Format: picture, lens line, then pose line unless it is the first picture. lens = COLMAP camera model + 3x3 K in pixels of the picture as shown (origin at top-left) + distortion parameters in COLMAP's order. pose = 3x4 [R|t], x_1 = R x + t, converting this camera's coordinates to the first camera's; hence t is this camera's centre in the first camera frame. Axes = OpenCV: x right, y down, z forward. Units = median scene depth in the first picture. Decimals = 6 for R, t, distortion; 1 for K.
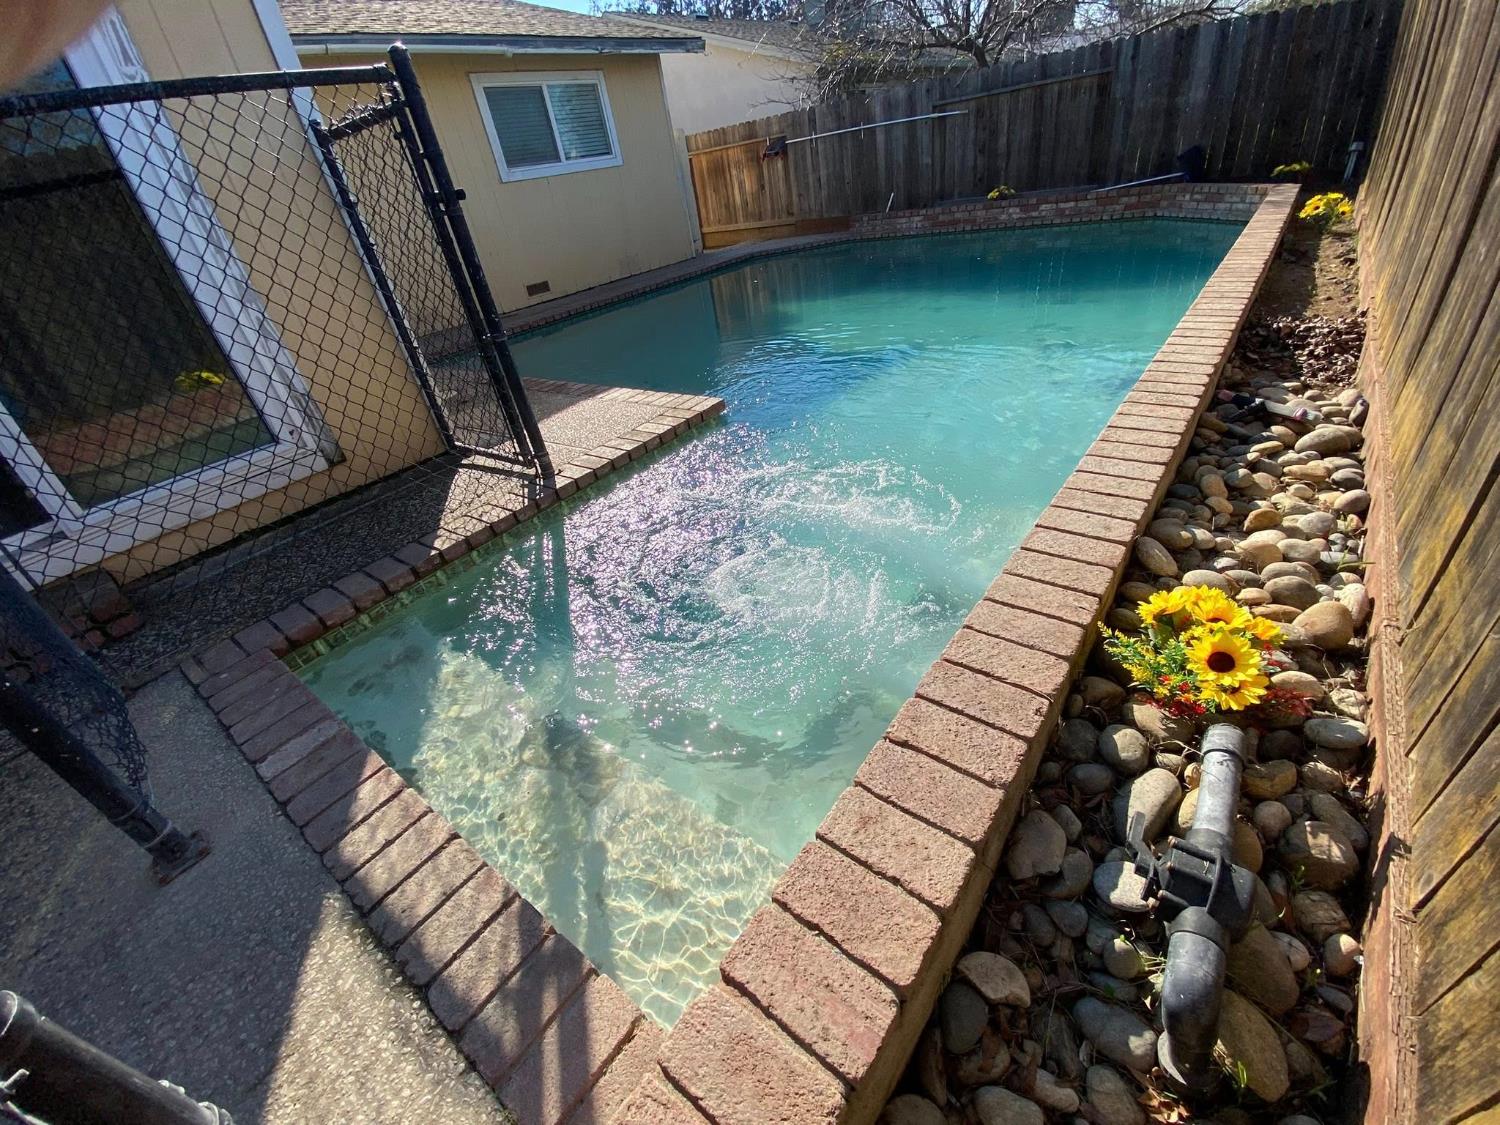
lens RADIAL K [[606.5, 0, 750.8], [0, 606.5, 560.7], [0, 0, 1]] dist [0.001457, -0.011264]
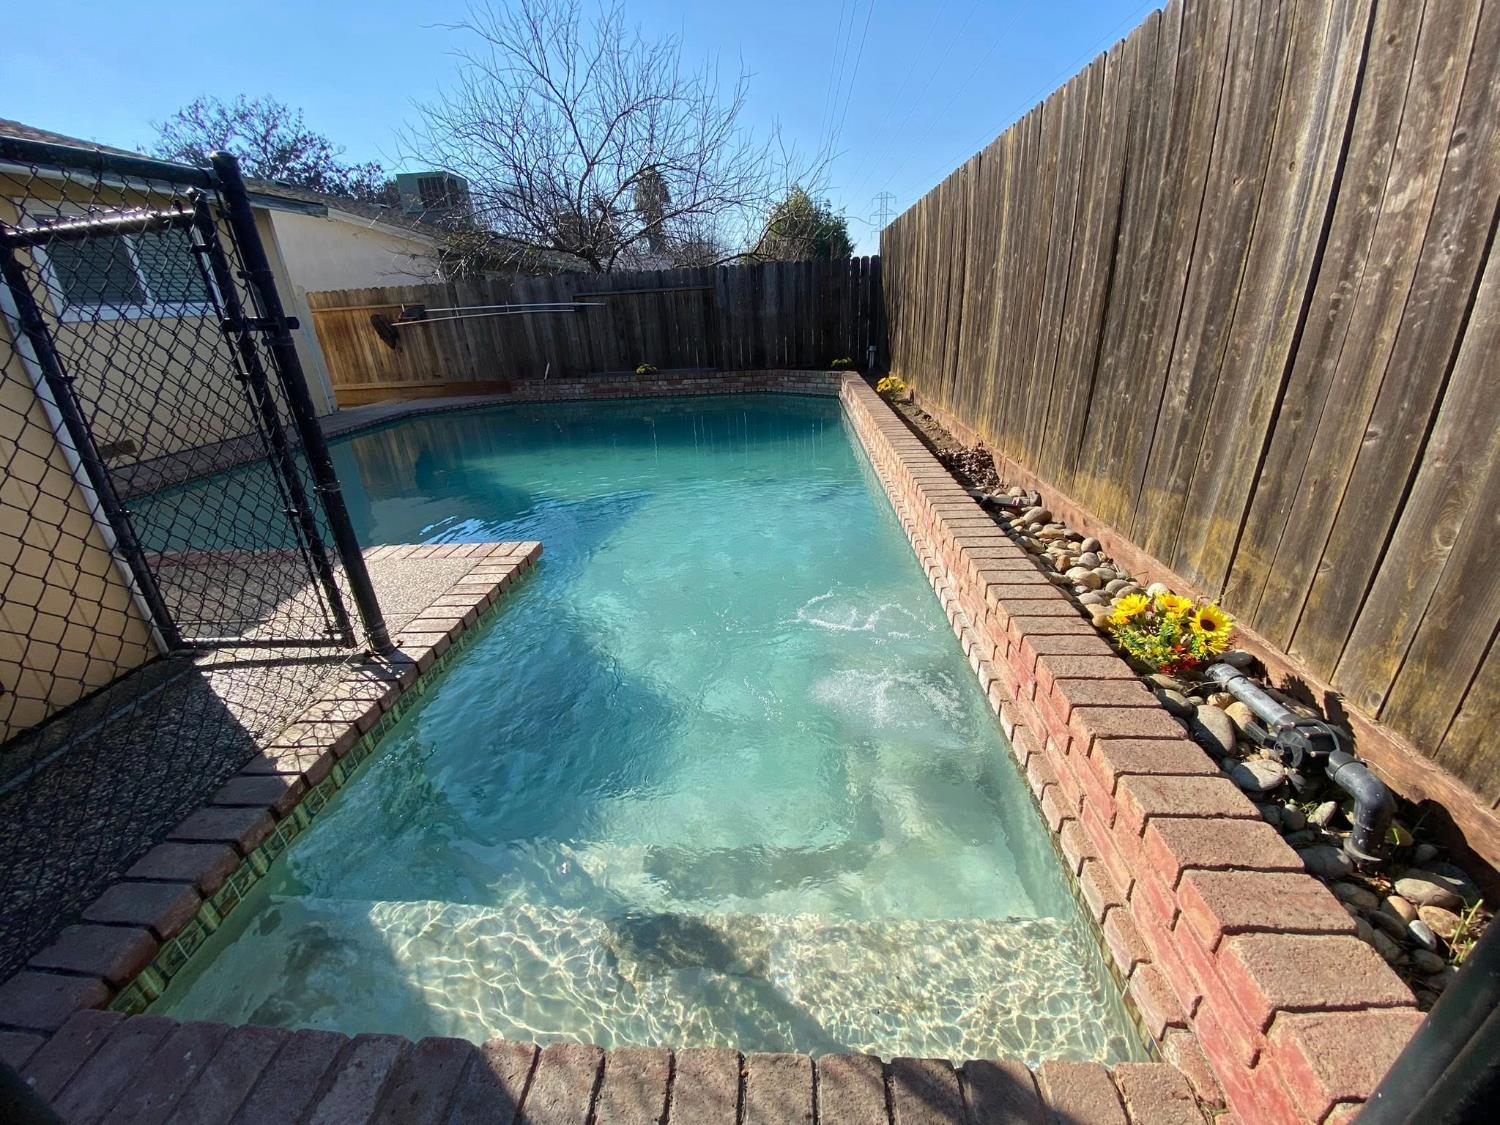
lens RADIAL K [[606.5, 0, 745.1], [0, 606.5, 554.1], [0, 0, 1]] dist [0.001457, -0.011264]
pose [[0.825307, -0.106196, 0.554609, -0.320463], [0.240489, 0.954736, -0.175057, -0.009701], [-0.510915, 0.277853, 0.813489, 0.073621]]
